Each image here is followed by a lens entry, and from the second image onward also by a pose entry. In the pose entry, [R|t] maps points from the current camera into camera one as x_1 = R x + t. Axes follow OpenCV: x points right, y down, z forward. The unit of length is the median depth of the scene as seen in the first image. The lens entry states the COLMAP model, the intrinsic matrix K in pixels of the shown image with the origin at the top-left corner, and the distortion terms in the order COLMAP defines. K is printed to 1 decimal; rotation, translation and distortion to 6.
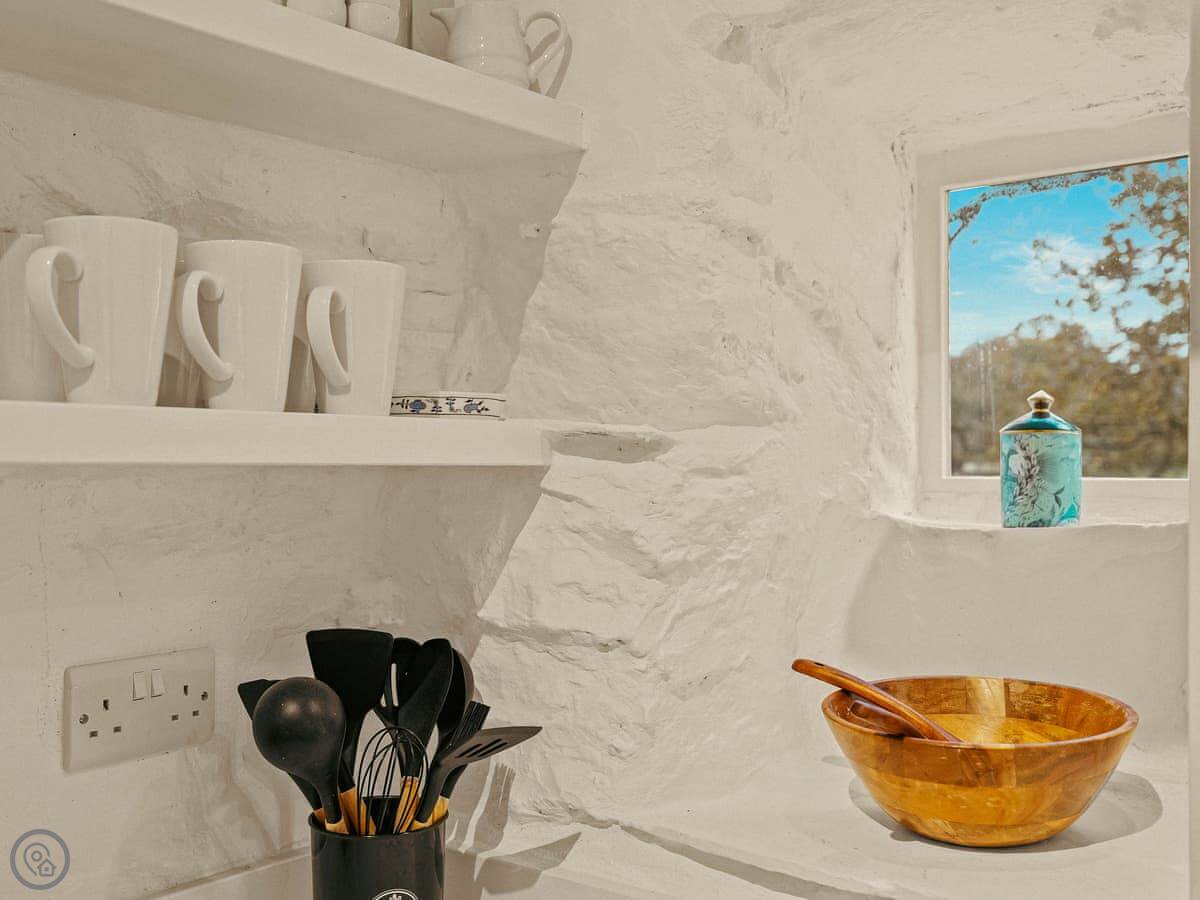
lens RADIAL K [[1359.4, 0, 599.7], [0, 1359.4, 453.7], [0, 0, 1]] dist [0.089989, 0.000000]
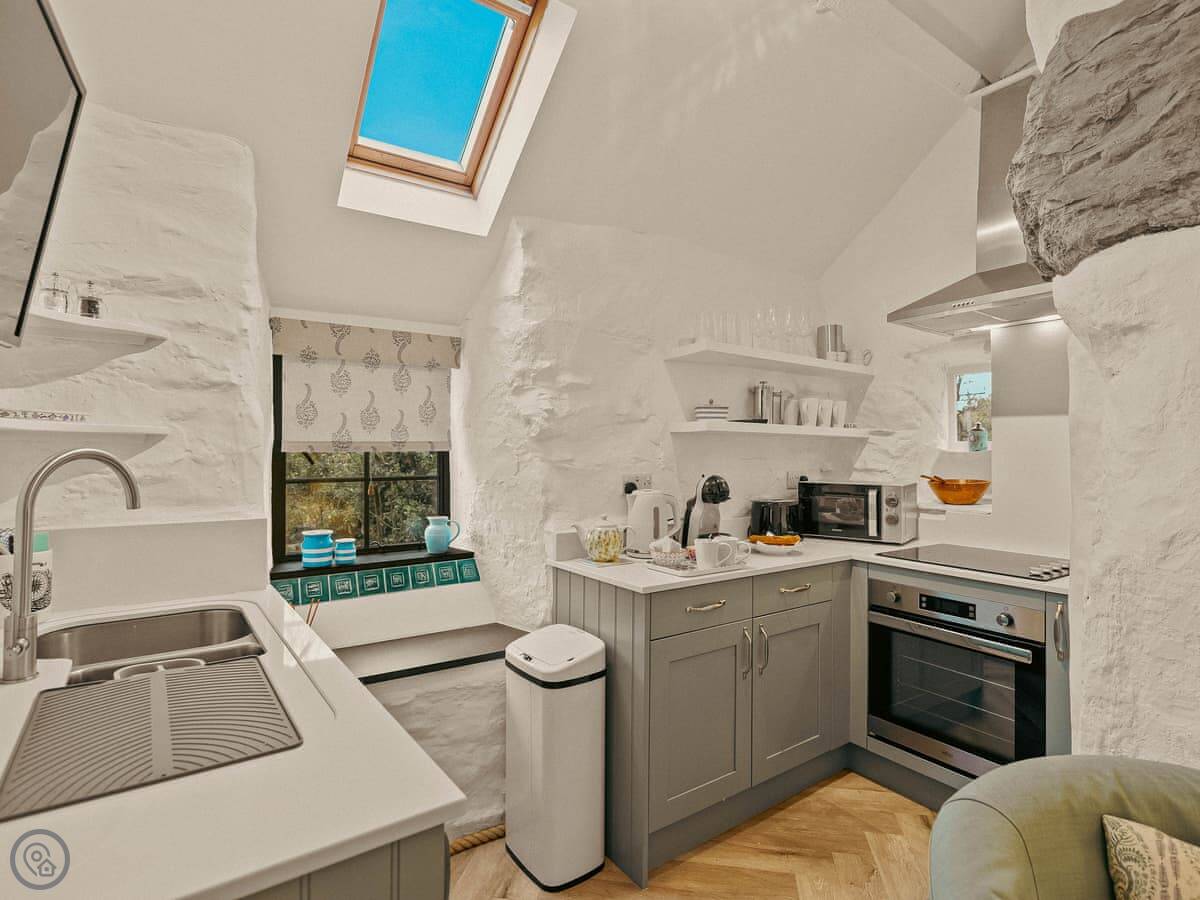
lens RADIAL K [[617.0, 0, 610.8], [0, 617.0, 446.3], [0, 0, 1]] dist [-0.006804, 0.005410]
pose [[0.958695, 0.000070, -0.284435, -0.309030], [-0.003316, 0.999935, -0.010929, 0.070598], [0.284416, 0.011421, 0.958633, -1.517870]]
